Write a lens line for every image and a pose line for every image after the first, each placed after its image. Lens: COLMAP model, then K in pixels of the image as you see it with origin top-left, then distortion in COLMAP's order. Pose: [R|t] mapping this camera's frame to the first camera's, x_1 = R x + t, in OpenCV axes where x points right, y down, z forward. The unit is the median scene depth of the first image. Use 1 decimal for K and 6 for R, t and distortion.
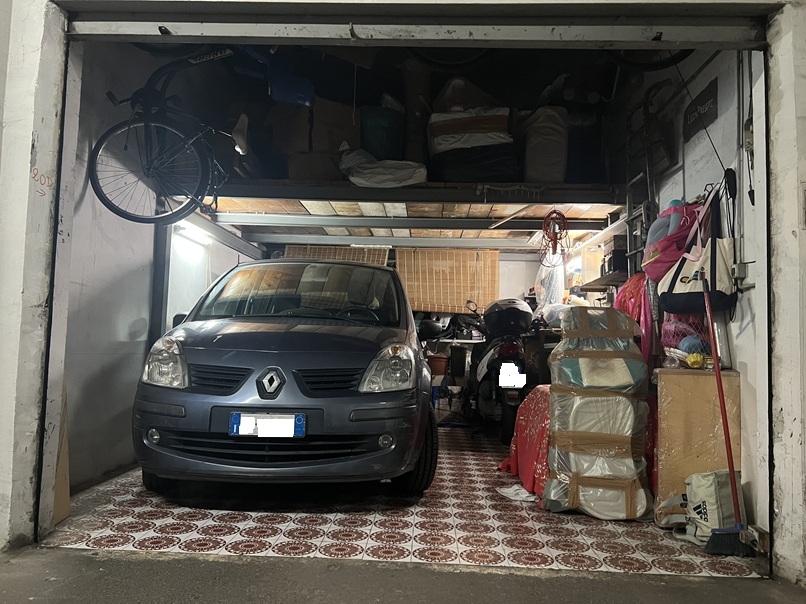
lens RADIAL K [[608.0, 0, 403.3], [0, 608.0, 303.3], [0, 0, 1]] dist [0.032854, -0.012676]
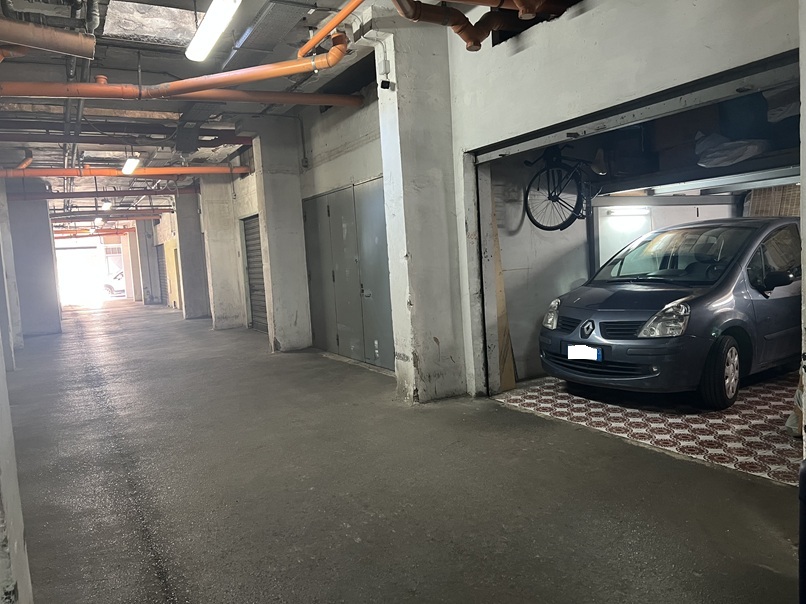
lens RADIAL K [[608.0, 0, 402.4], [0, 608.0, 302.4], [0, 0, 1]] dist [0.032854, -0.012676]
pose [[0.512924, 0.002646, -0.858430, 1.089778], [0.134449, 0.987406, 0.083379, -0.172132], [0.847840, -0.158182, 0.506109, -0.332999]]
